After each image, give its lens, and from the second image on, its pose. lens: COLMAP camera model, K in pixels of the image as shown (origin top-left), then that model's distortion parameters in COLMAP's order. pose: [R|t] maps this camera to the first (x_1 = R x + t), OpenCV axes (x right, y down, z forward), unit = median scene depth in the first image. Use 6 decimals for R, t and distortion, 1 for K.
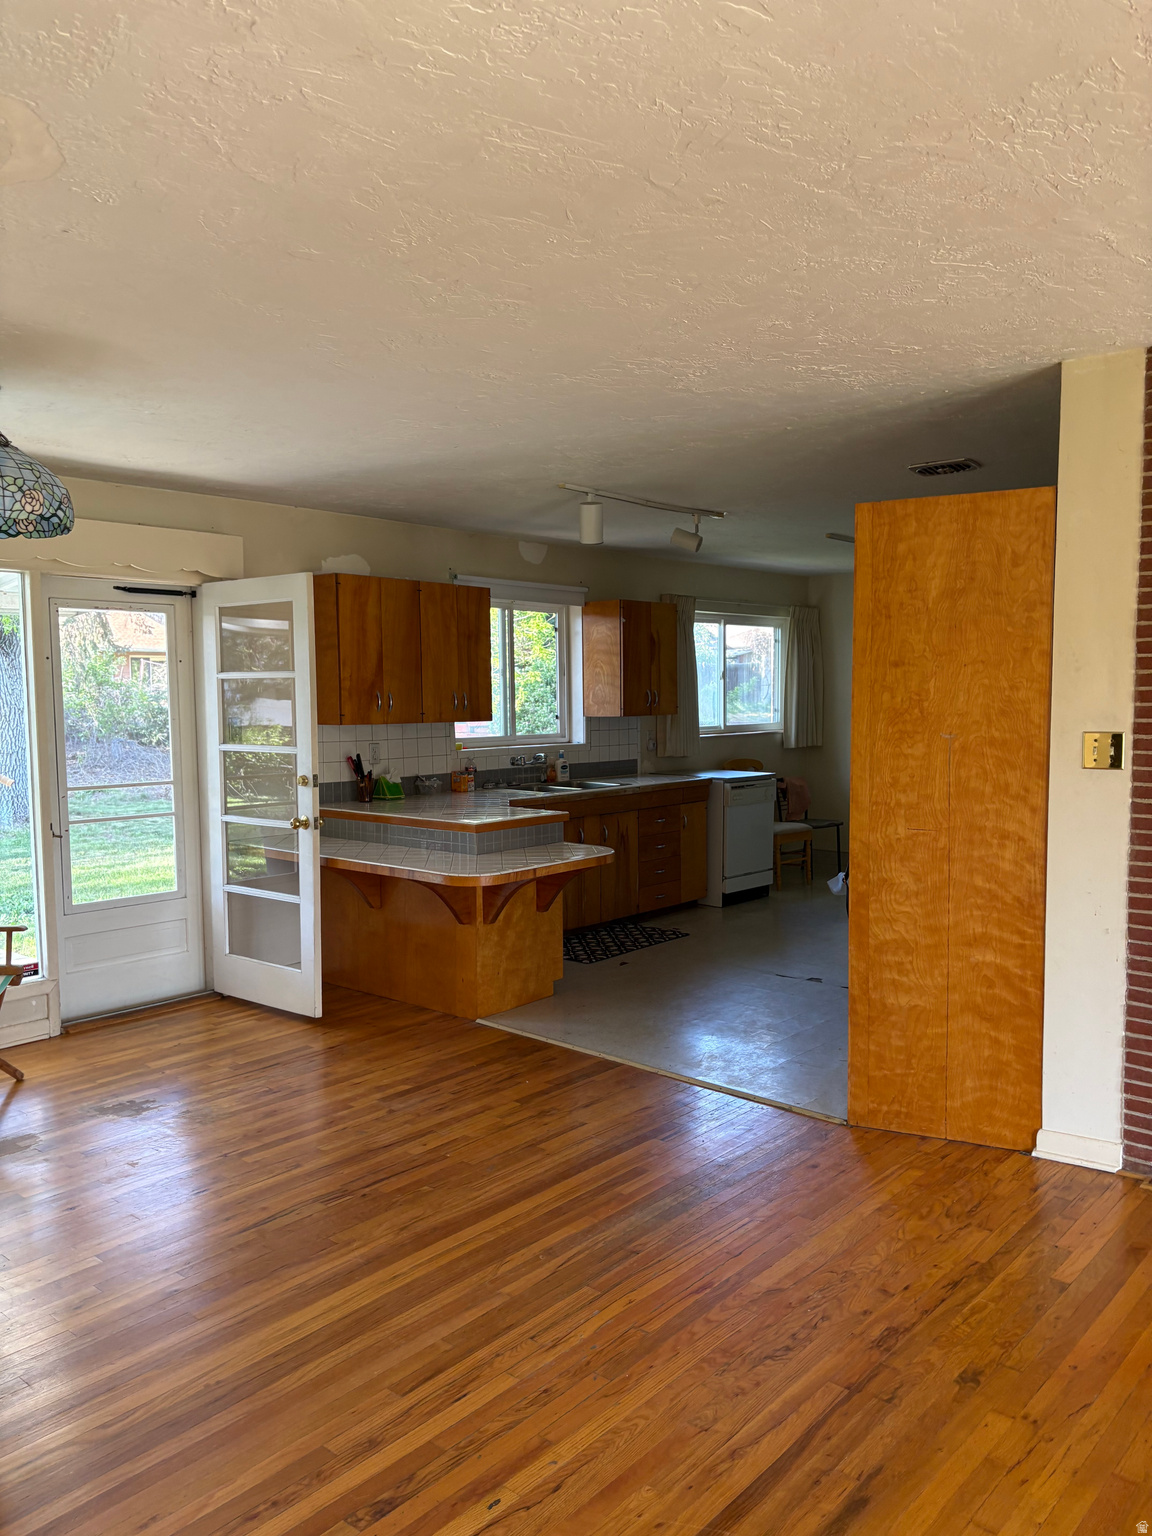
lens RADIAL K [[1156.9, 0, 566.8], [0, 1156.9, 770.4], [0, 0, 1]] dist [0.030861, -0.029323]
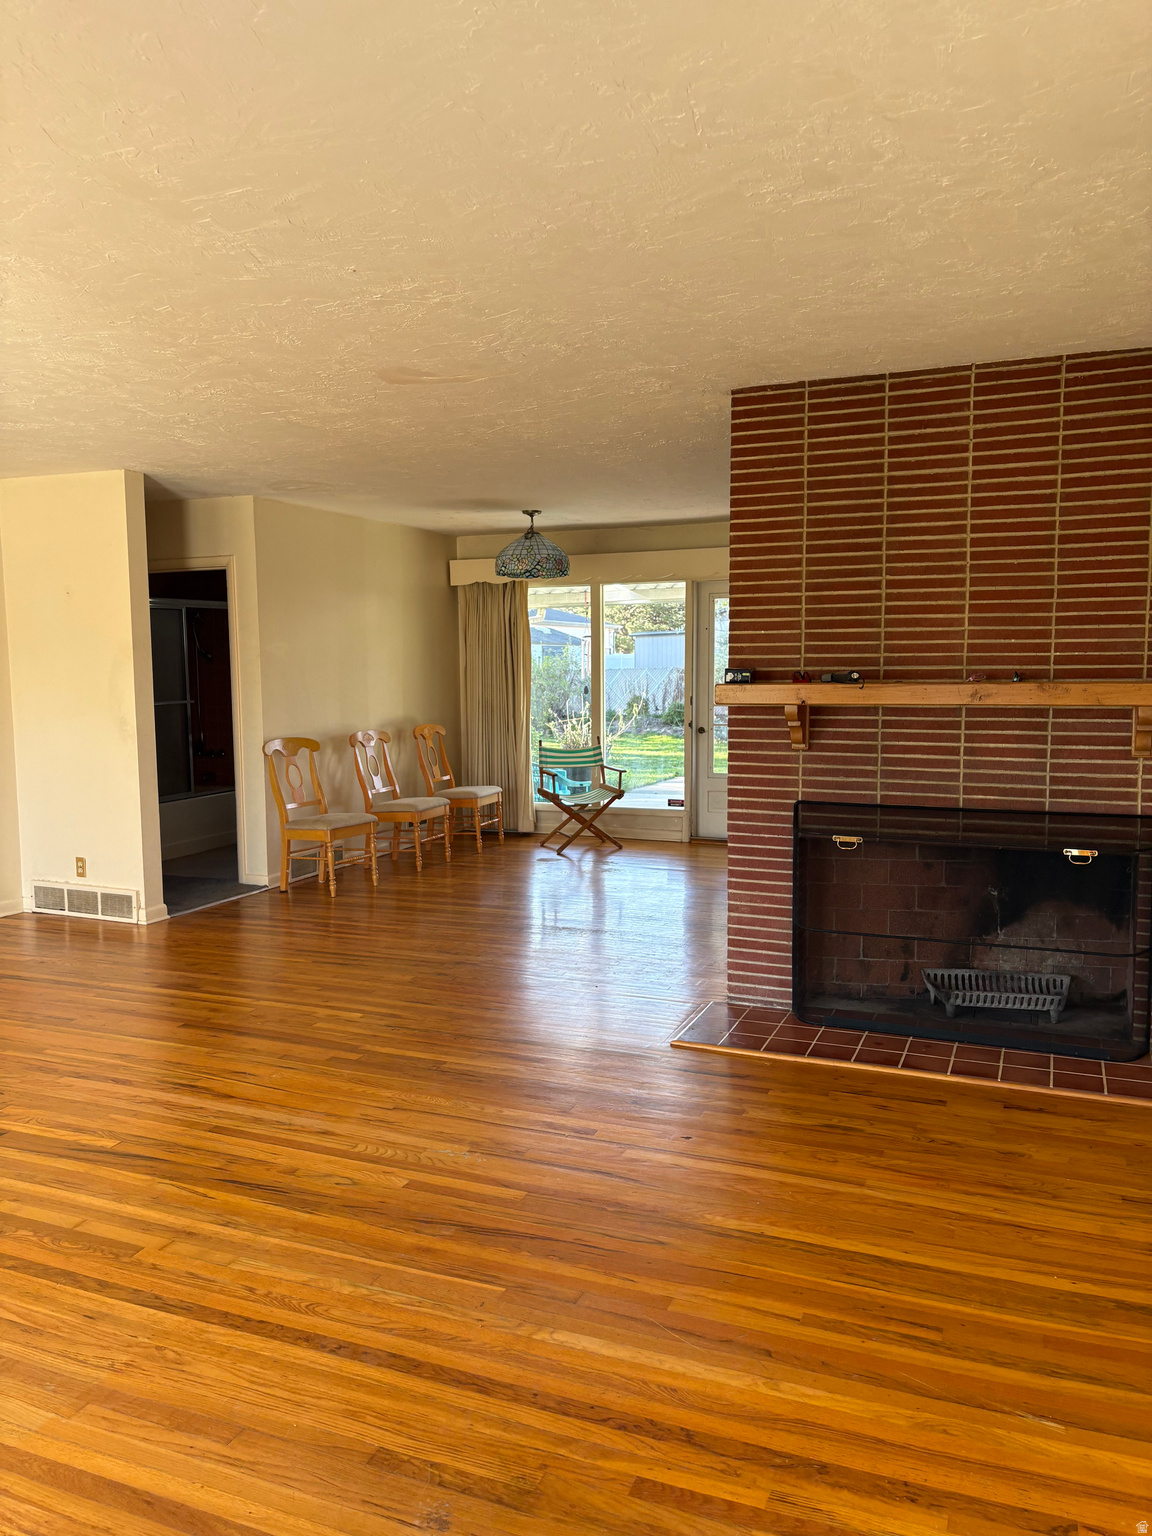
lens RADIAL K [[1156.9, 0, 573.1], [0, 1156.9, 770.6], [0, 0, 1]] dist [0.030861, -0.029323]
pose [[0.317871, 0.095355, -0.943327, 0.921821], [-0.054772, 0.995115, 0.082133, -0.012635], [0.946551, 0.025561, 0.321541, 0.209523]]
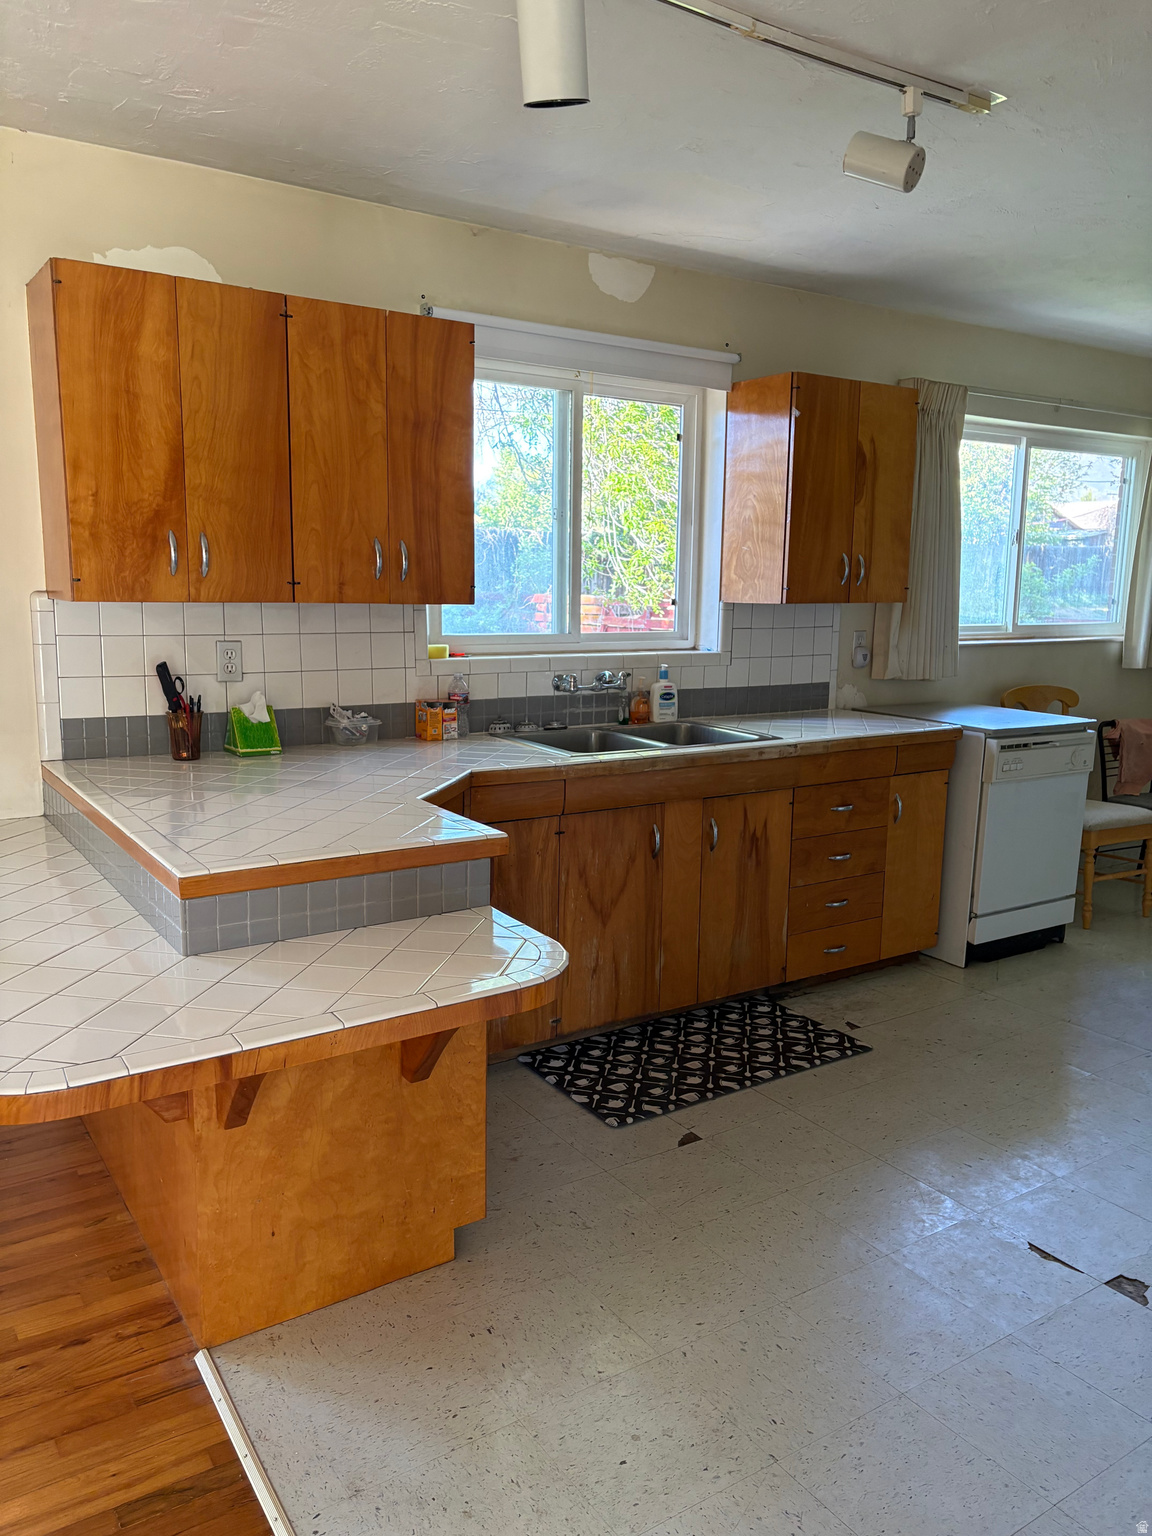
lens RADIAL K [[1156.9, 0, 579.1], [0, 1156.9, 770.7], [0, 0, 1]] dist [0.030861, -0.029323]
pose [[0.965123, 0.067082, -0.253057, 0.111901], [-0.041676, 0.993656, 0.104460, -0.026104], [0.258459, -0.090270, 0.961795, 0.541817]]
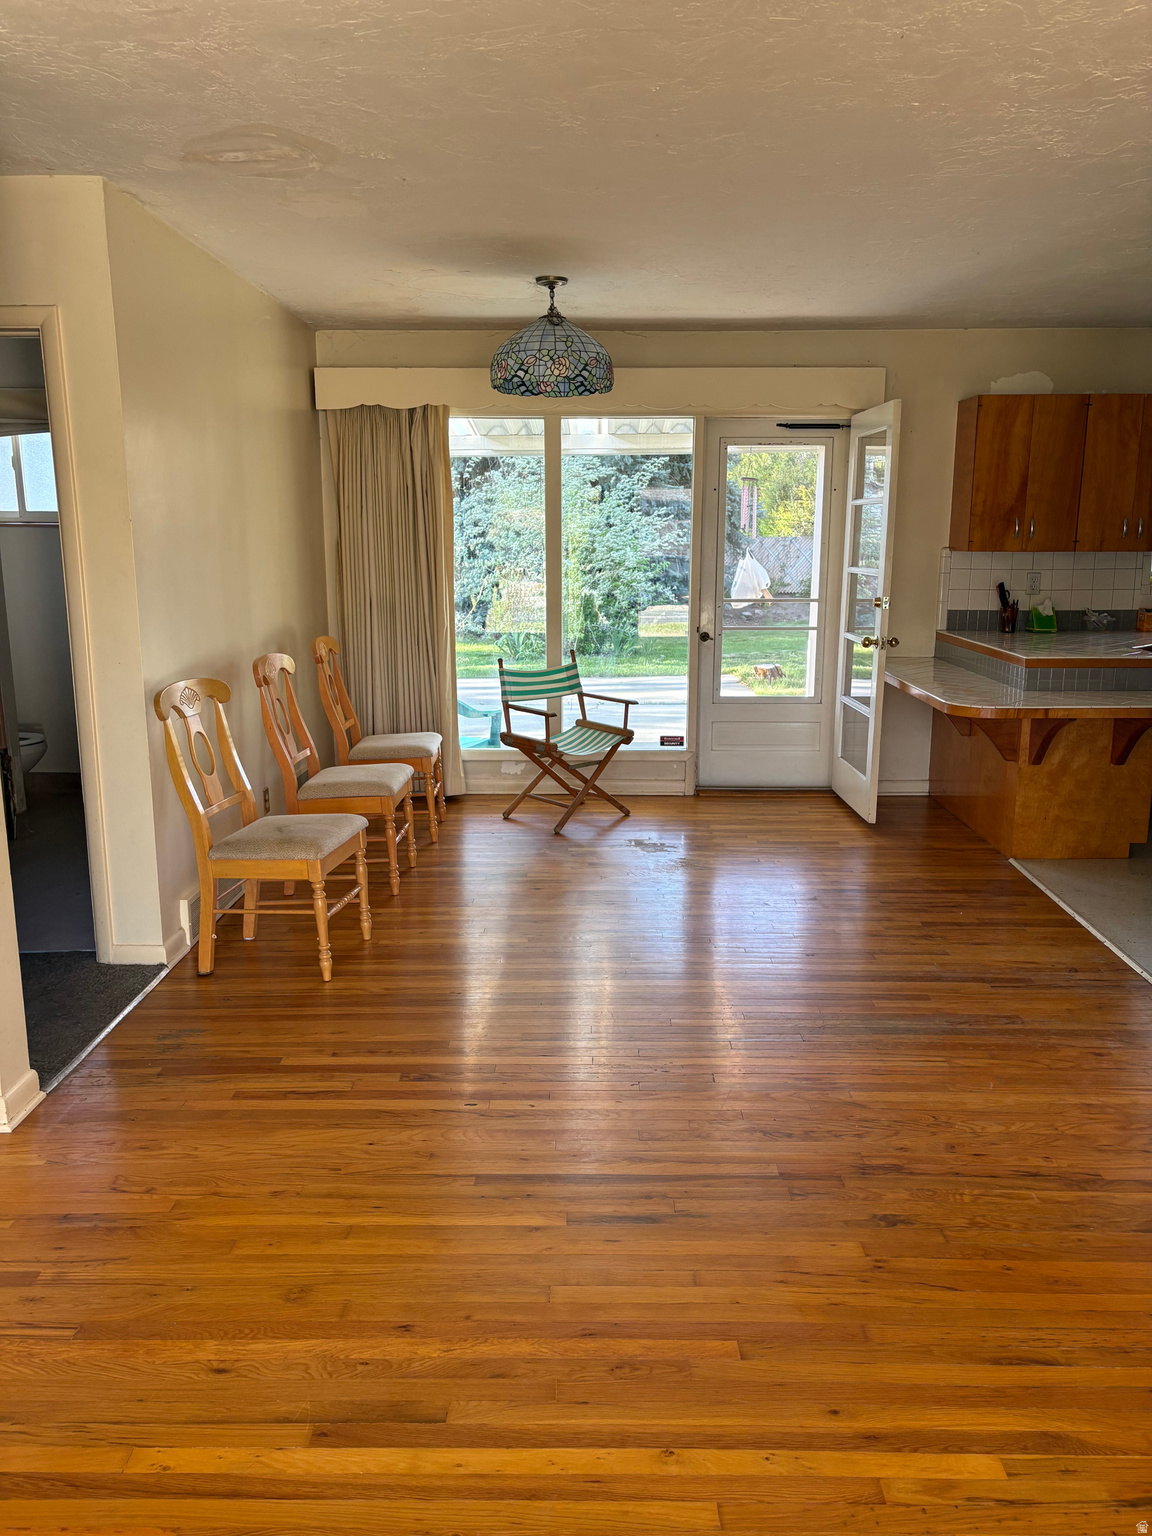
lens RADIAL K [[1156.9, 0, 572.4], [0, 1156.9, 772.7], [0, 0, 1]] dist [0.030861, -0.029323]
pose [[0.649662, 0.165281, -0.742039, 0.325635], [-0.057368, 0.983956, 0.168939, -0.001120], [0.758056, -0.067184, 0.648720, 0.069901]]
